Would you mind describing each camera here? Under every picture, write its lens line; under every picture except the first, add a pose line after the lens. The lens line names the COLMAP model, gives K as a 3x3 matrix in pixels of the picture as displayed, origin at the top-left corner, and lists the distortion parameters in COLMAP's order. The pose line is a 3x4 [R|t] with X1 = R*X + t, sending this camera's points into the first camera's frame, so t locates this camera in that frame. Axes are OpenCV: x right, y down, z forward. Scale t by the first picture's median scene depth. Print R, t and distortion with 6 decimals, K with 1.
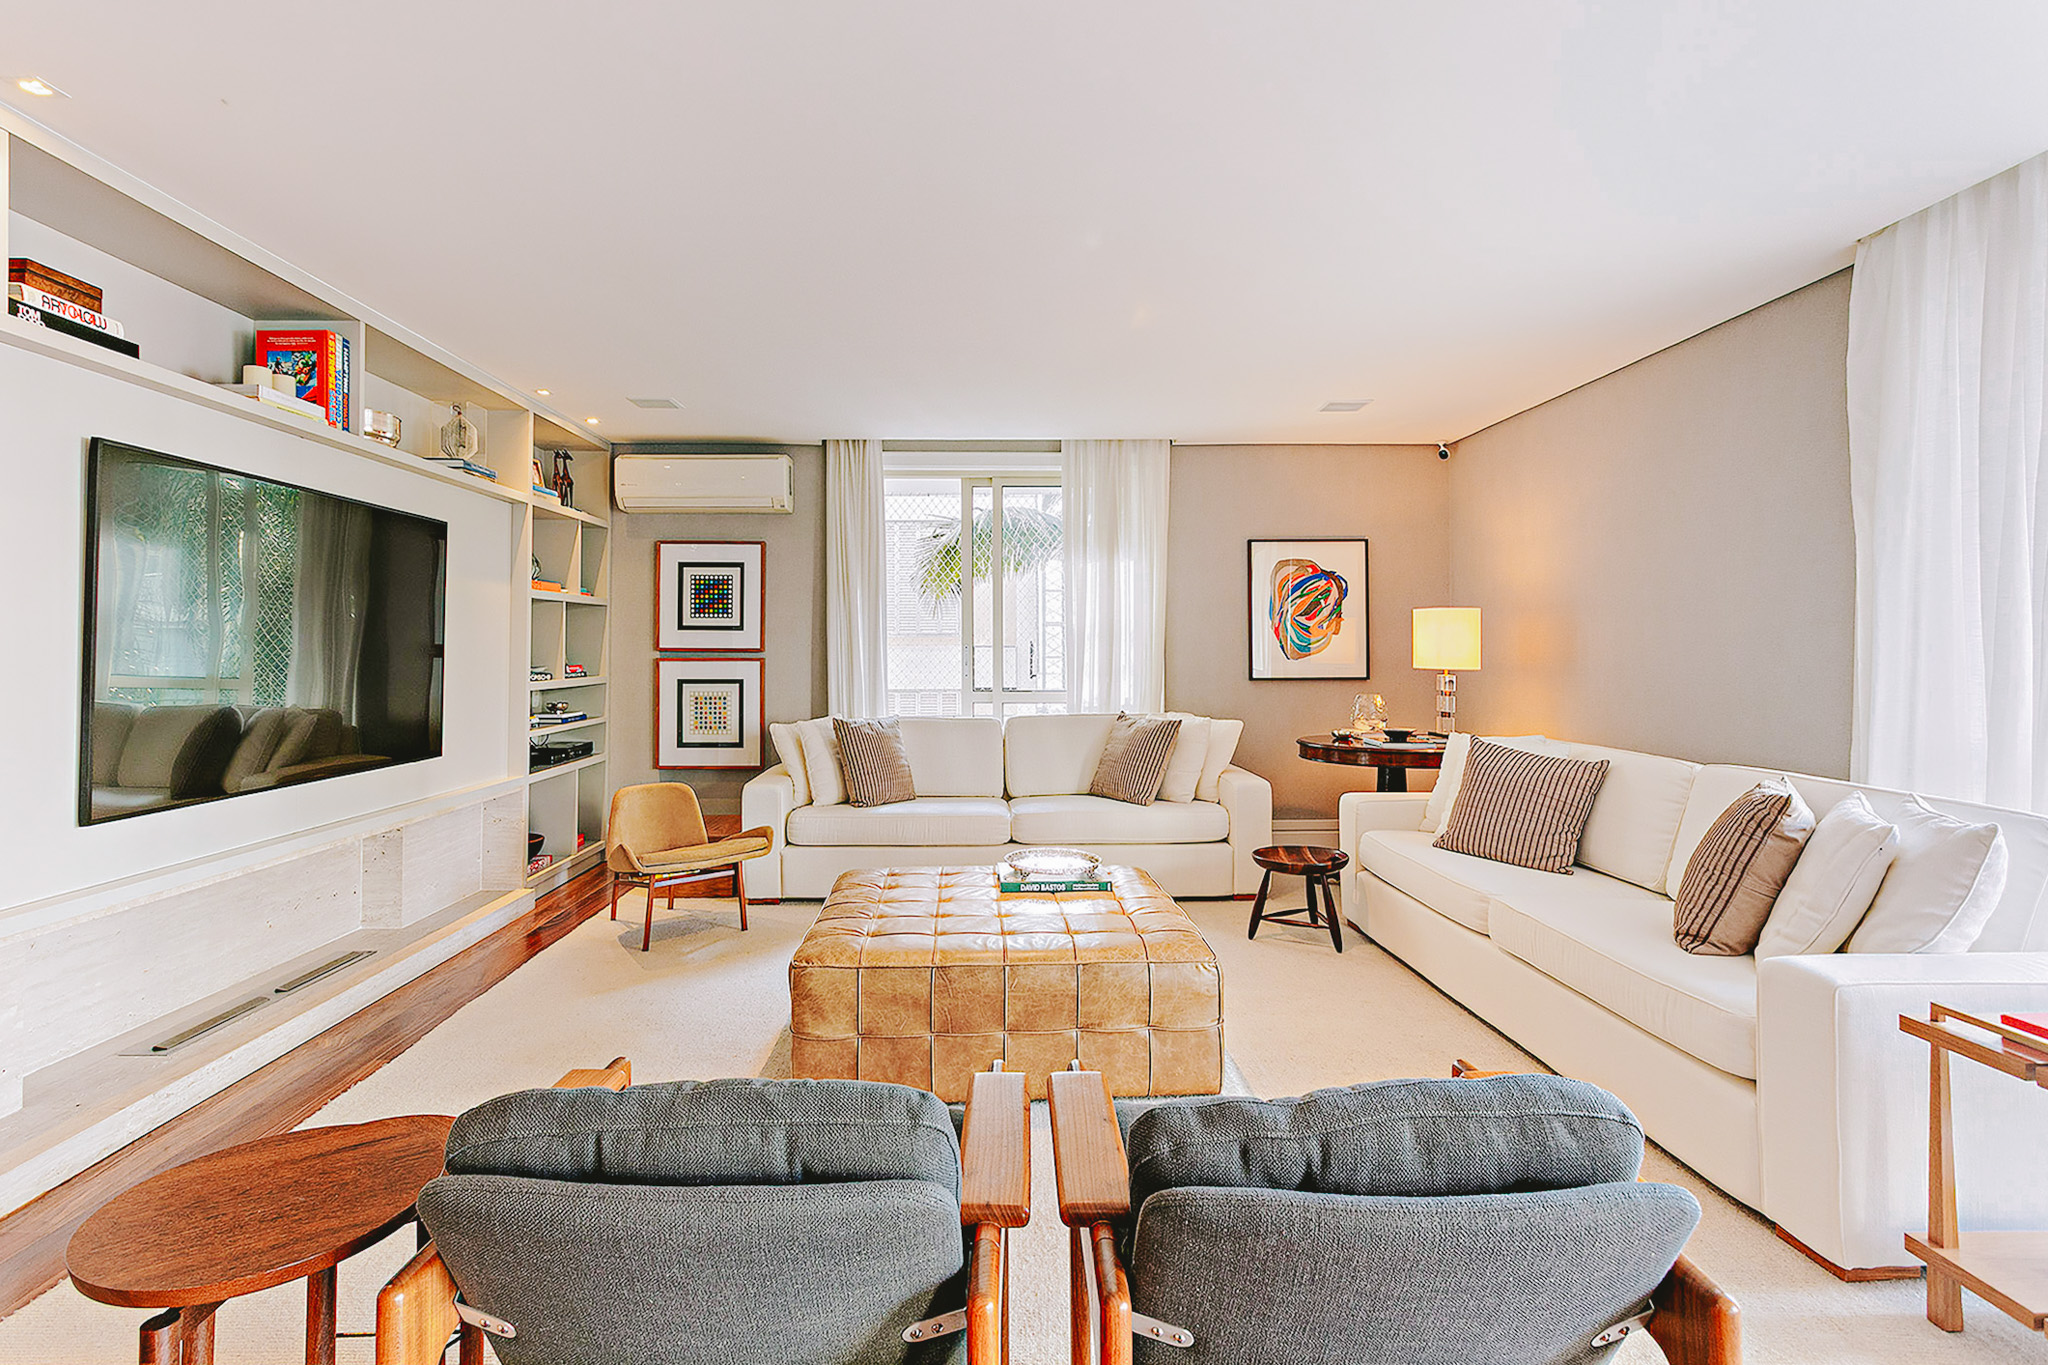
lens RADIAL K [[1002.7, 0, 984.4], [0, 1002.7, 633.7], [0, 0, 1]] dist [-0.000917, 0.000320]
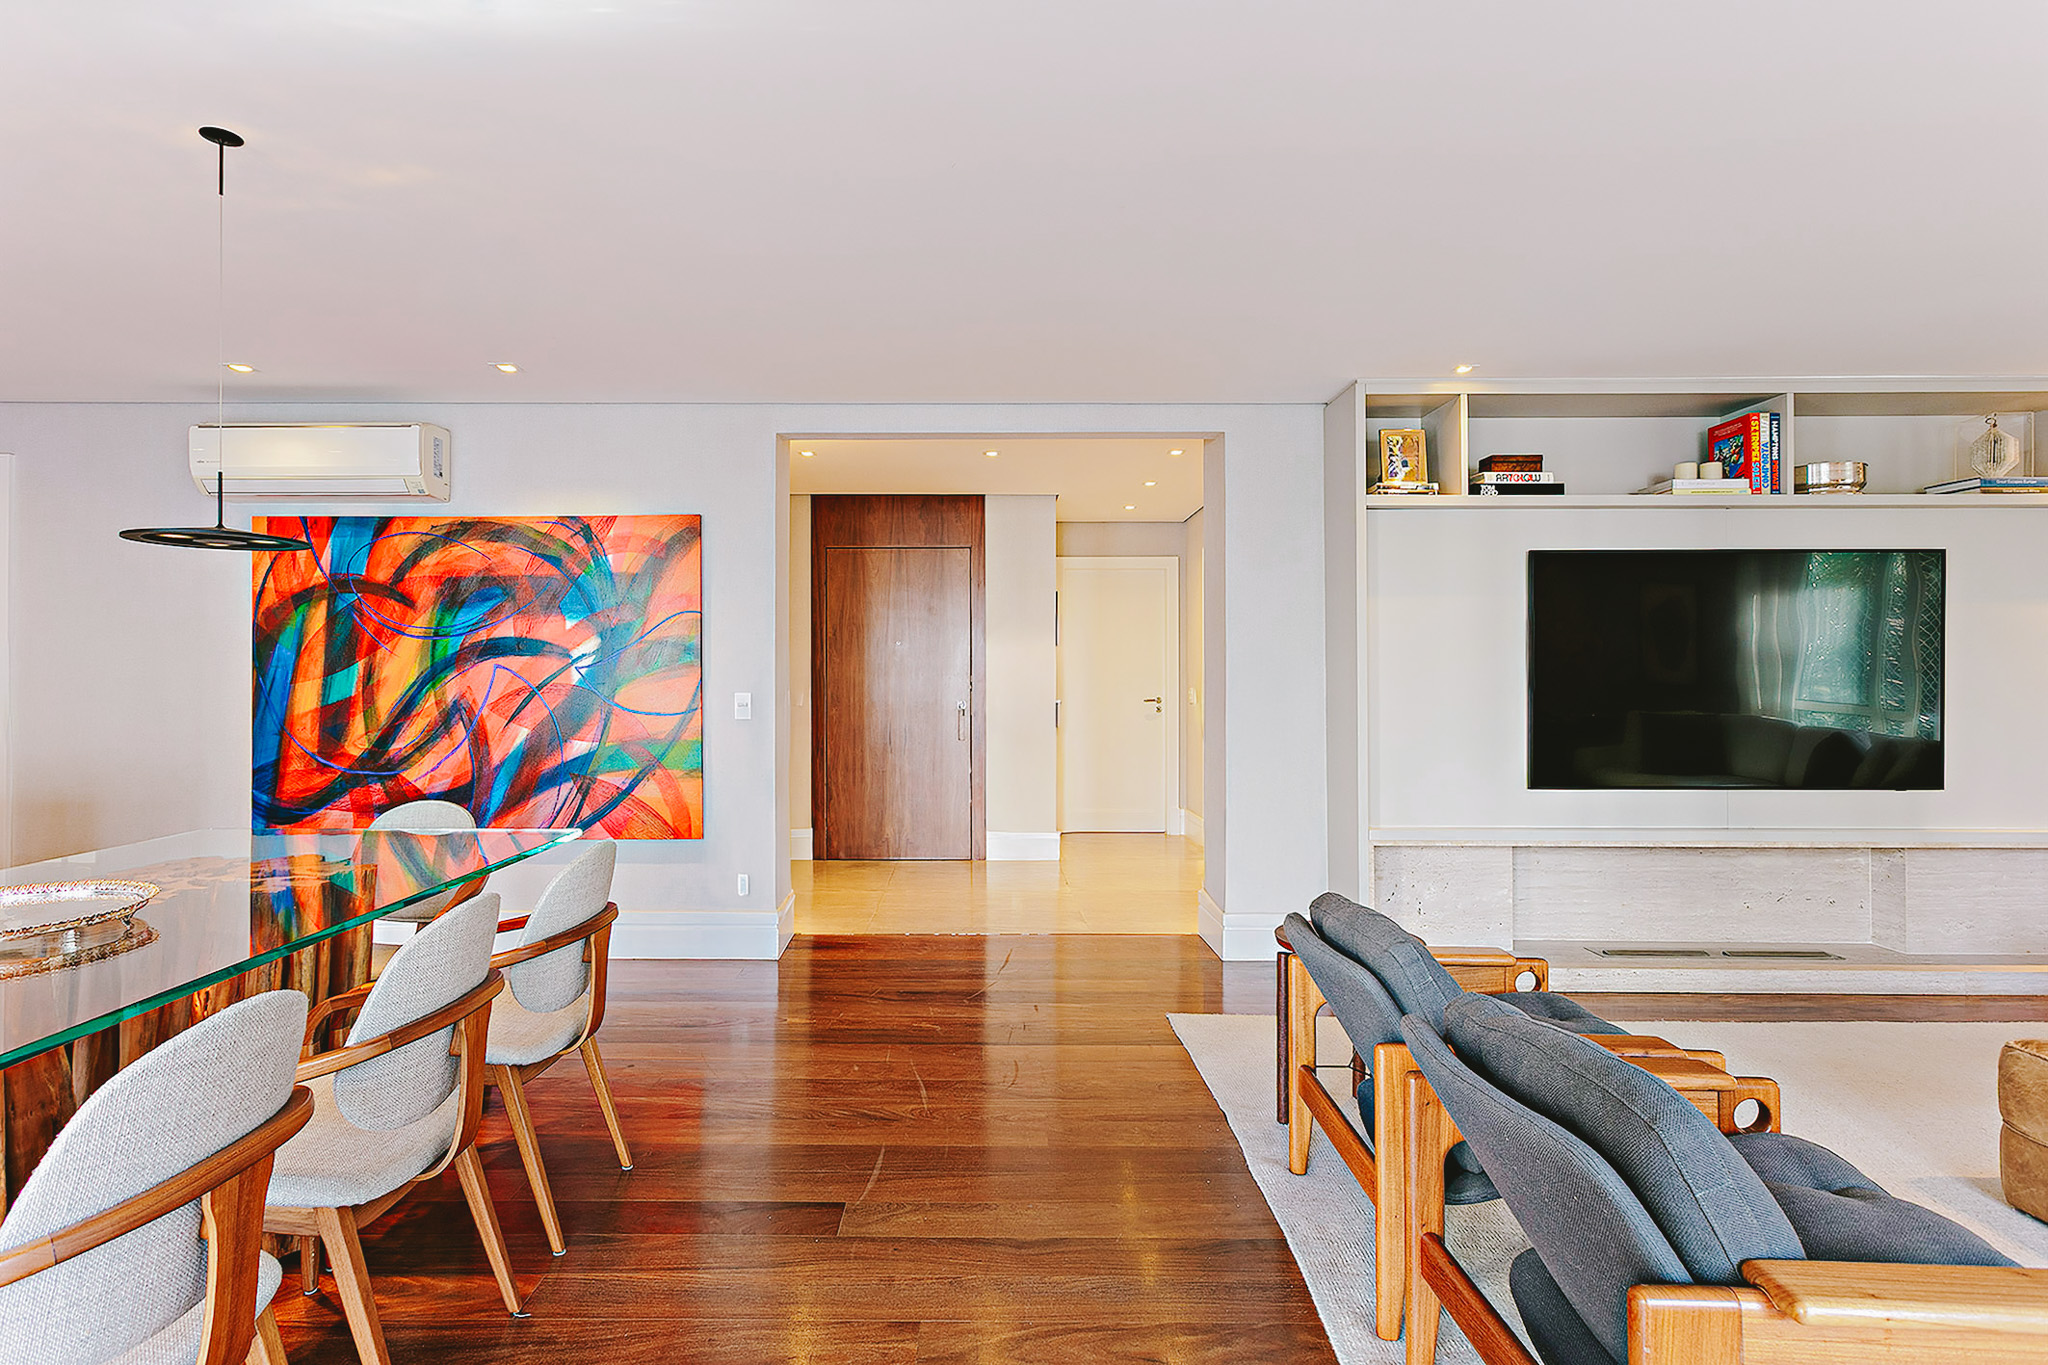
lens RADIAL K [[999.0, 0, 981.1], [0, 999.0, 678.7], [0, 0, 1]] dist [-0.000351, -0.000033]
pose [[-0.016924, -0.001125, -0.999856, 0.323644], [0.018441, 0.999829, -0.001438, -0.001295], [0.999687, -0.018462, -0.016901, 0.058156]]
